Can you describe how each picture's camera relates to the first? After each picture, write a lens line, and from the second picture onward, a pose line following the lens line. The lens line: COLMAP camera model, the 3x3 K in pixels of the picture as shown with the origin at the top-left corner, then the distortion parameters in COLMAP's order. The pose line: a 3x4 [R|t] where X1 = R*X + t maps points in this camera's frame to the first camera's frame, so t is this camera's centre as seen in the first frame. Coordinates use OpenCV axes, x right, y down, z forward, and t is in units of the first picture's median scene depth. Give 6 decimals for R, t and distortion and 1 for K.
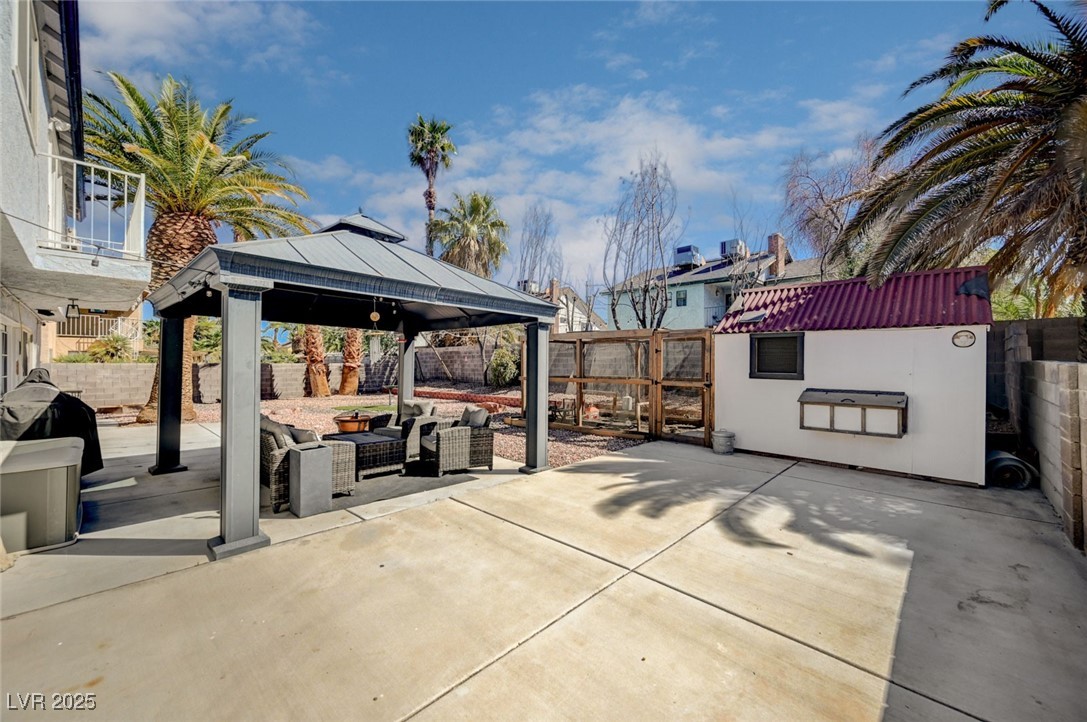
lens RADIAL K [[431.5, 0, 543.5], [0, 431.5, 361.0], [0, 0, 1]] dist [0.000524, 0.000177]
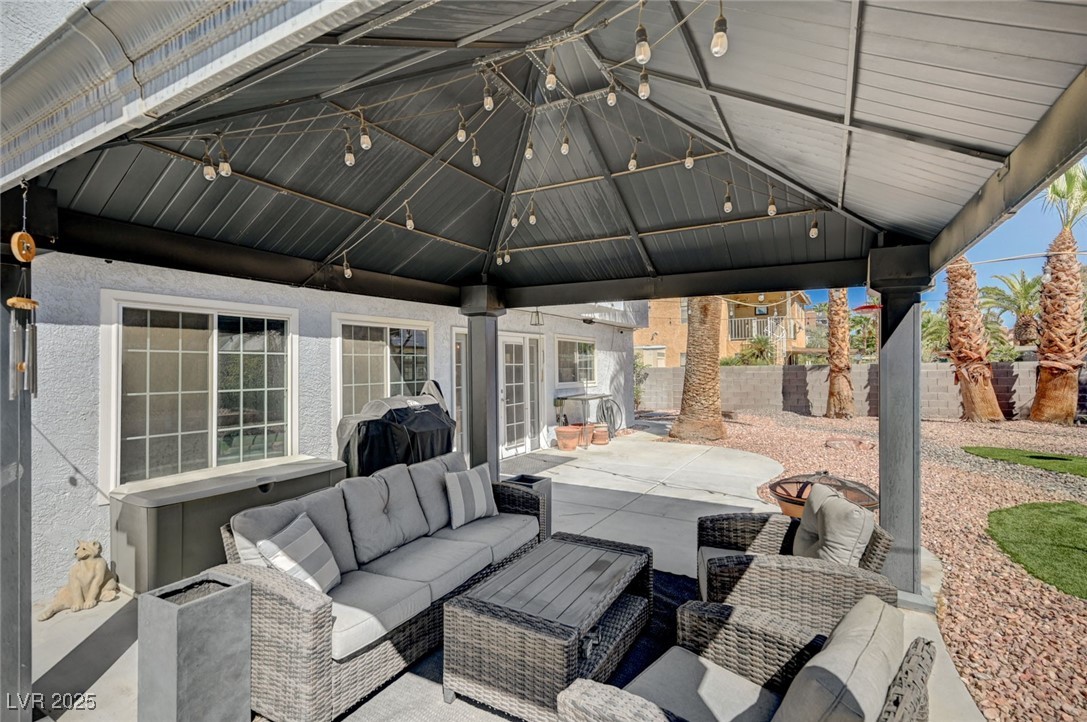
lens RADIAL K [[506.3, 0, 543.5], [0, 506.3, 361.0], [0, 0, 1]] dist [0.004322, 0.000073]
pose [[0.225814, -0.015623, -0.974045, 0.014009], [0.022273, 0.999693, -0.010871, -0.004460], [0.973916, -0.019240, 0.226092, 0.503242]]
